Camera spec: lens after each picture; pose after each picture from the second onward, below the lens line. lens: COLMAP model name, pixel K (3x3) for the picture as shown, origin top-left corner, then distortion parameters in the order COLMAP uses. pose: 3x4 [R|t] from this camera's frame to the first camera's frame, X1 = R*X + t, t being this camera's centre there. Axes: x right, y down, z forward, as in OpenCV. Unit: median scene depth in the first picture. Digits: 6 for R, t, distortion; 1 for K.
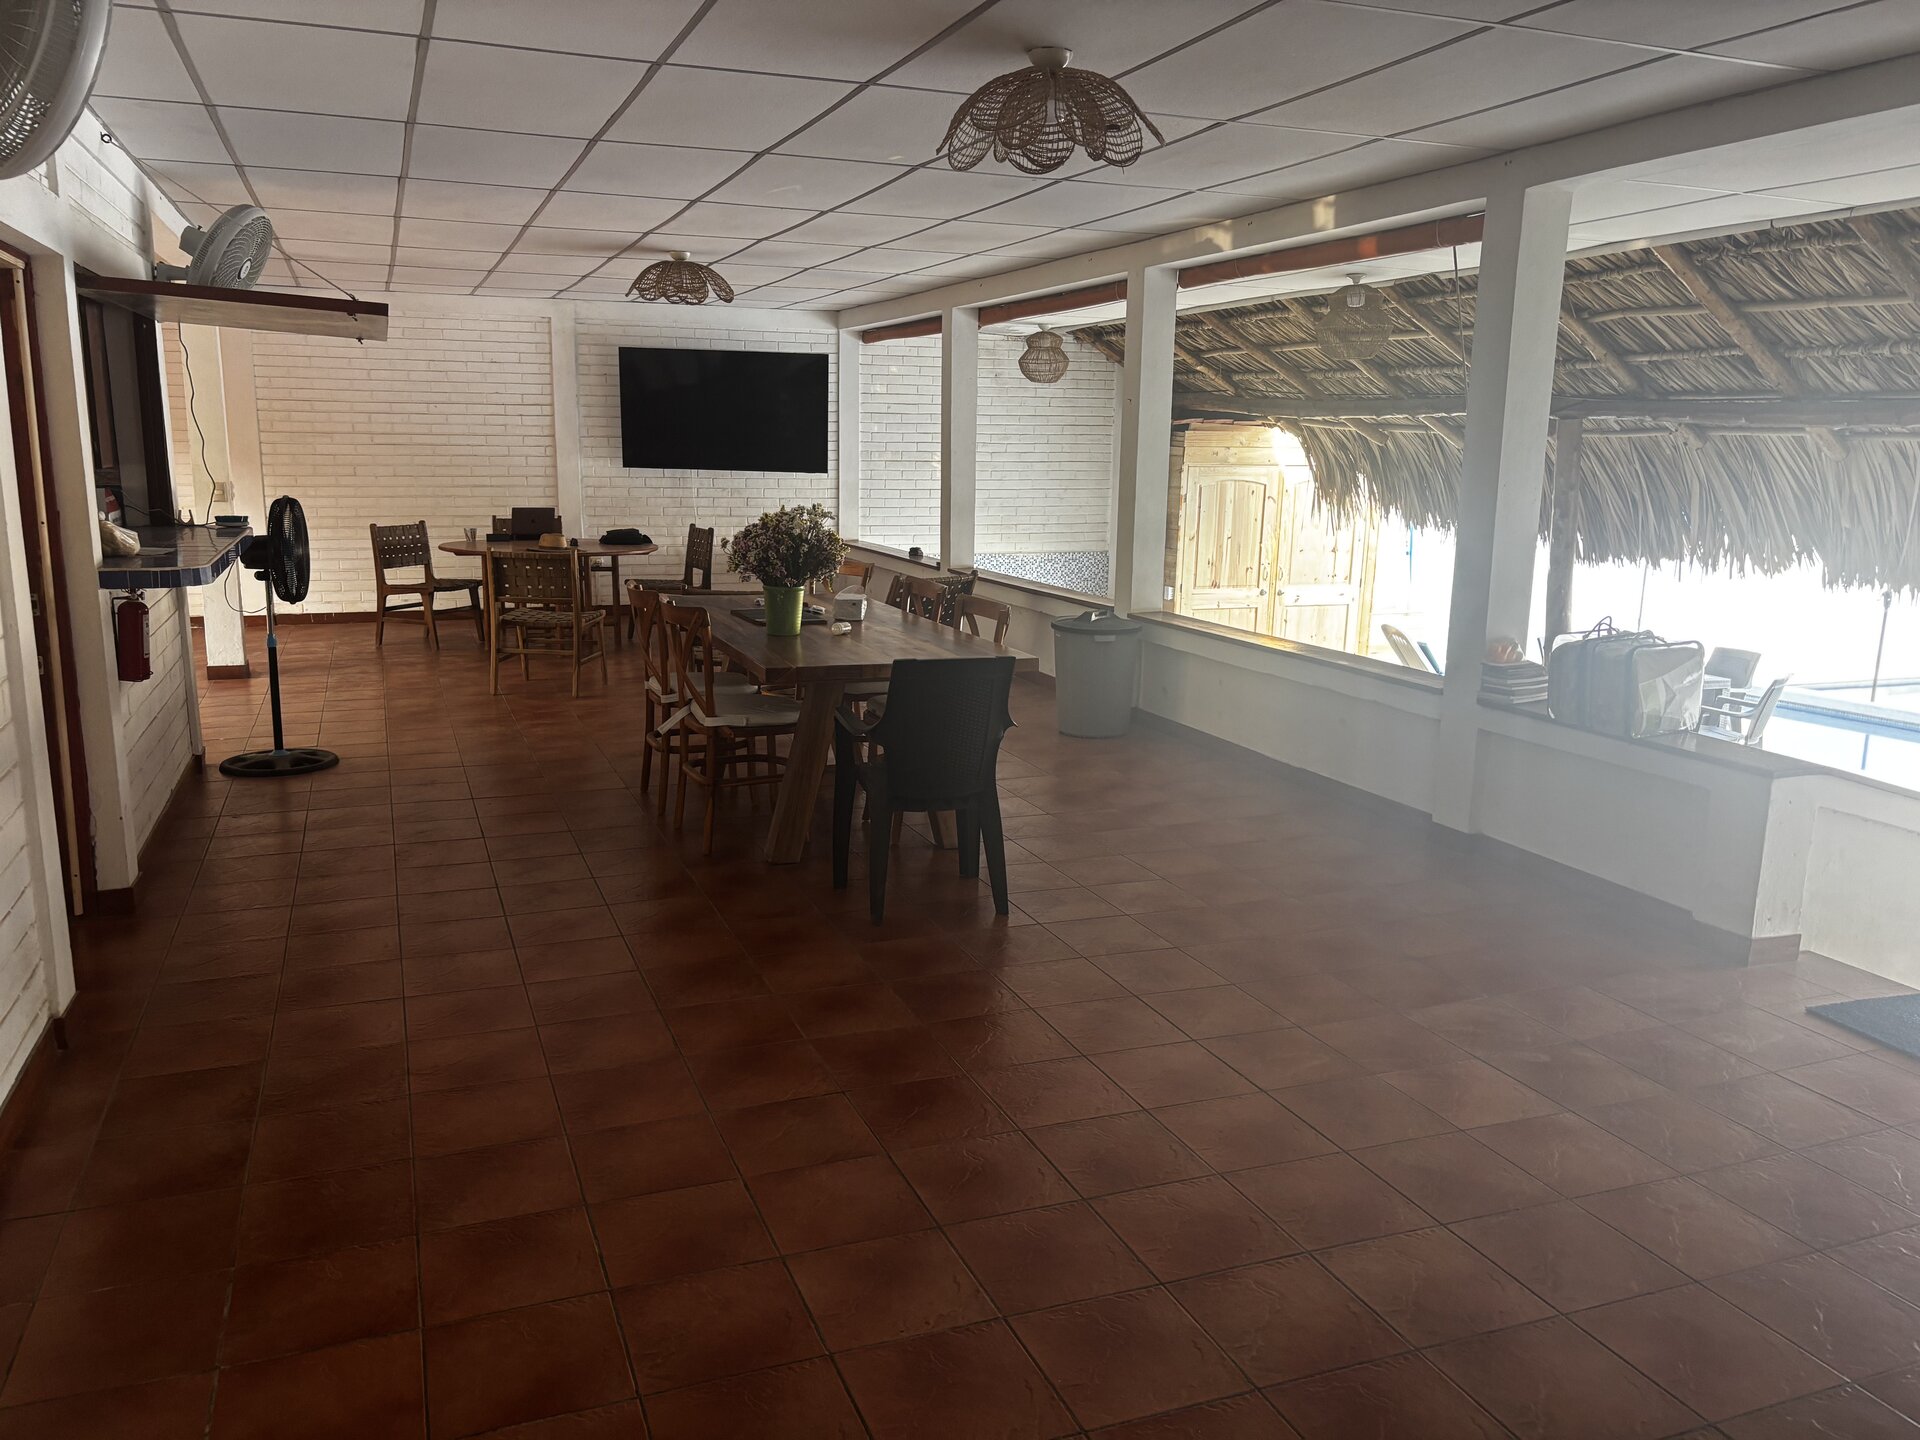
lens RADIAL K [[1481.5, 0, 956.2], [0, 1481.5, 723.2], [0, 0, 1]] dist [0.039149, -0.033700]
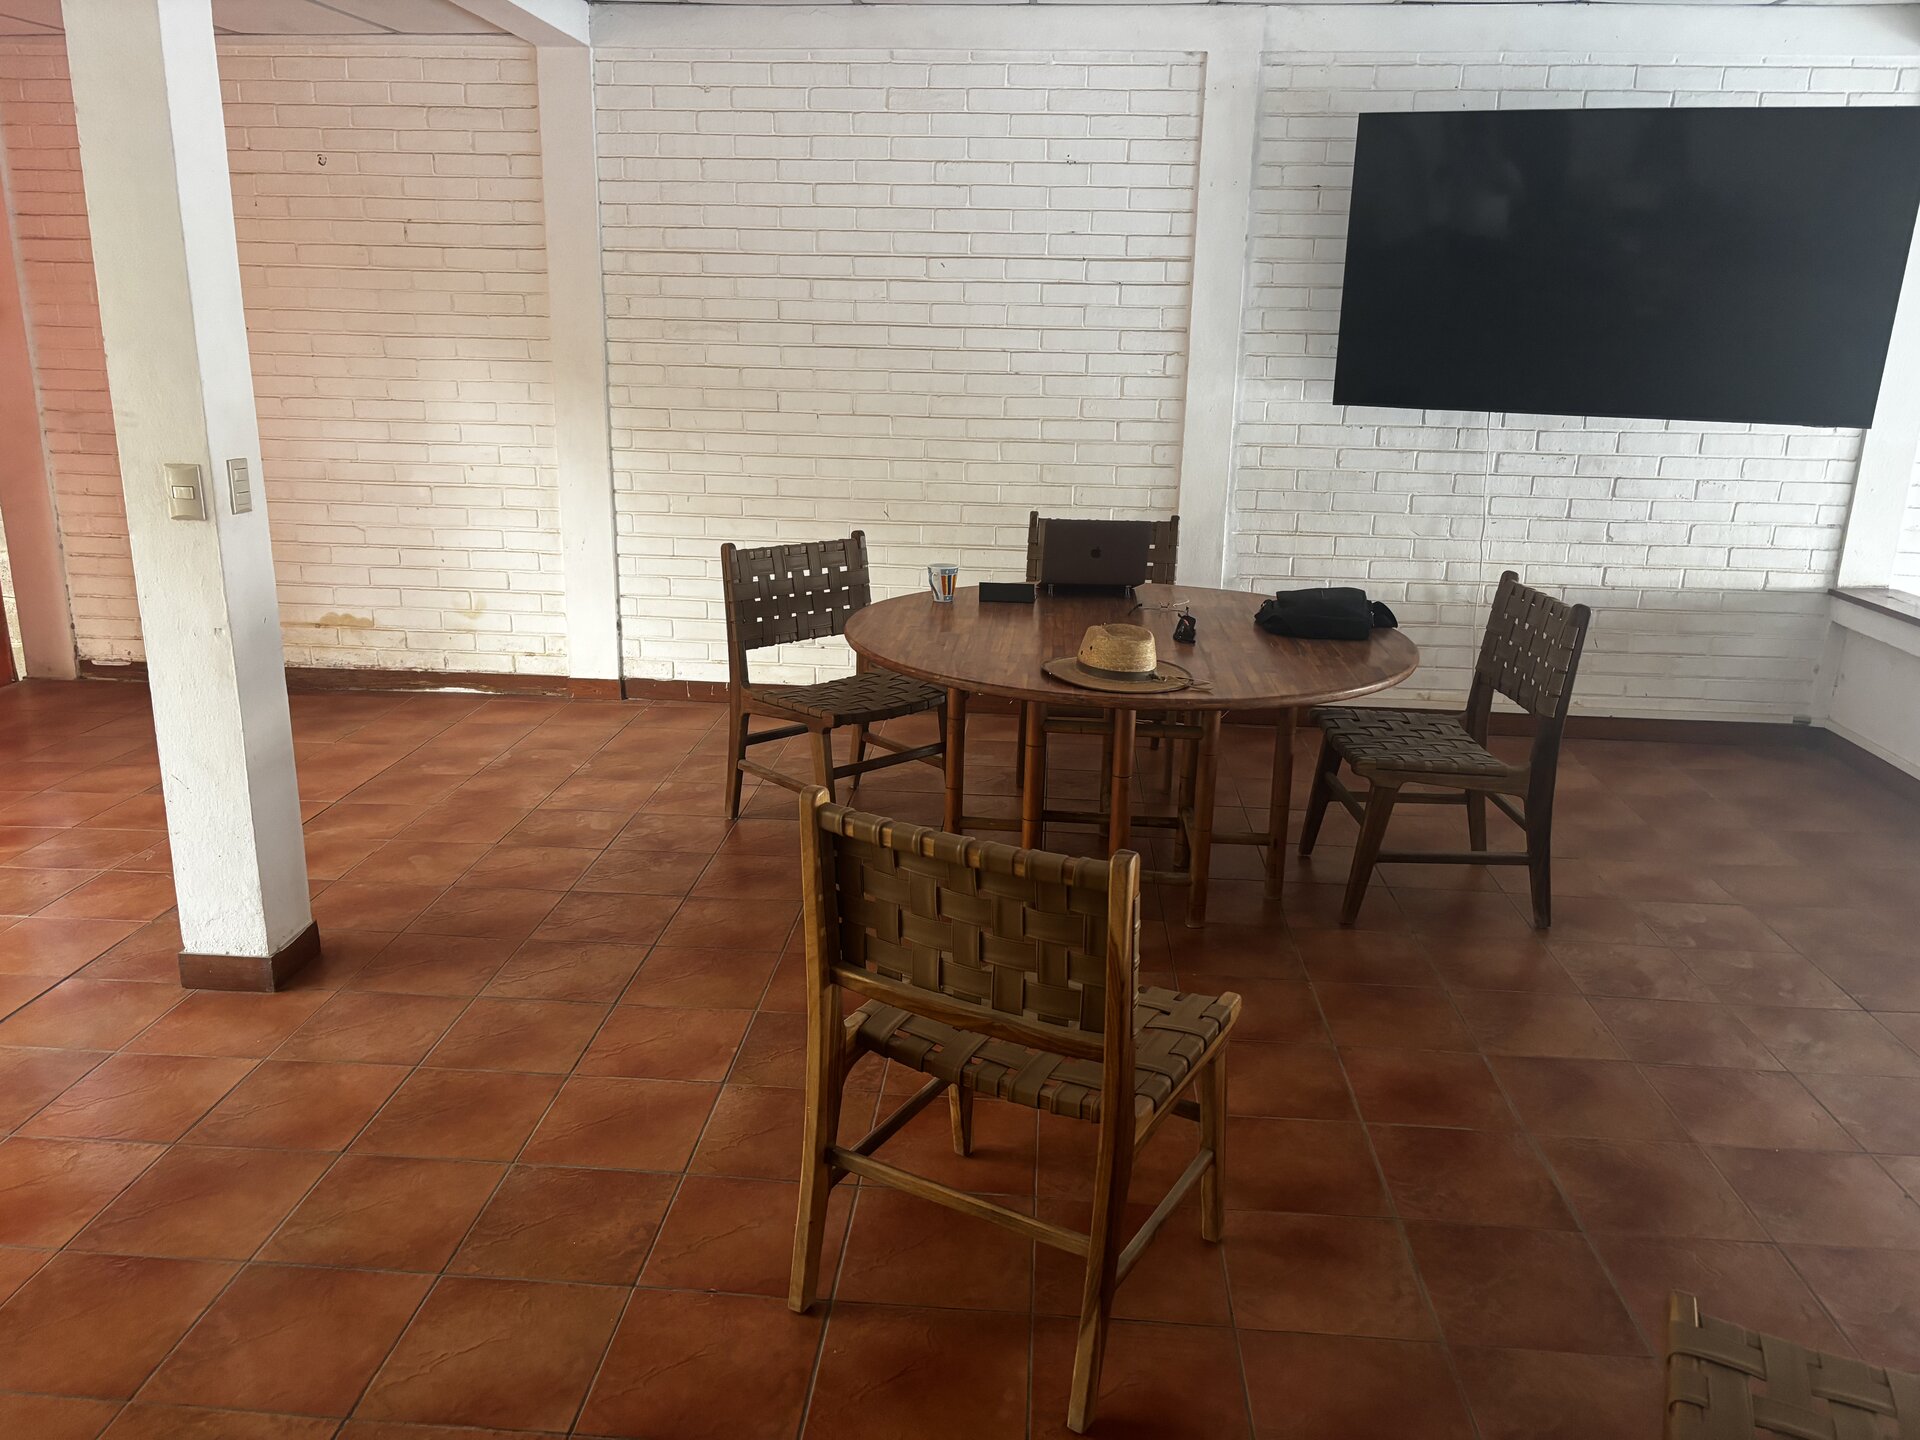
lens RADIAL K [[1481.5, 0, 958.4], [0, 1481.5, 718.4], [0, 0, 1]] dist [0.039149, -0.033700]
pose [[0.907589, 0.116715, -0.403310, -0.142175], [-0.089567, 0.992295, 0.085606, -0.112407], [0.410195, -0.041572, 0.911050, 0.573449]]
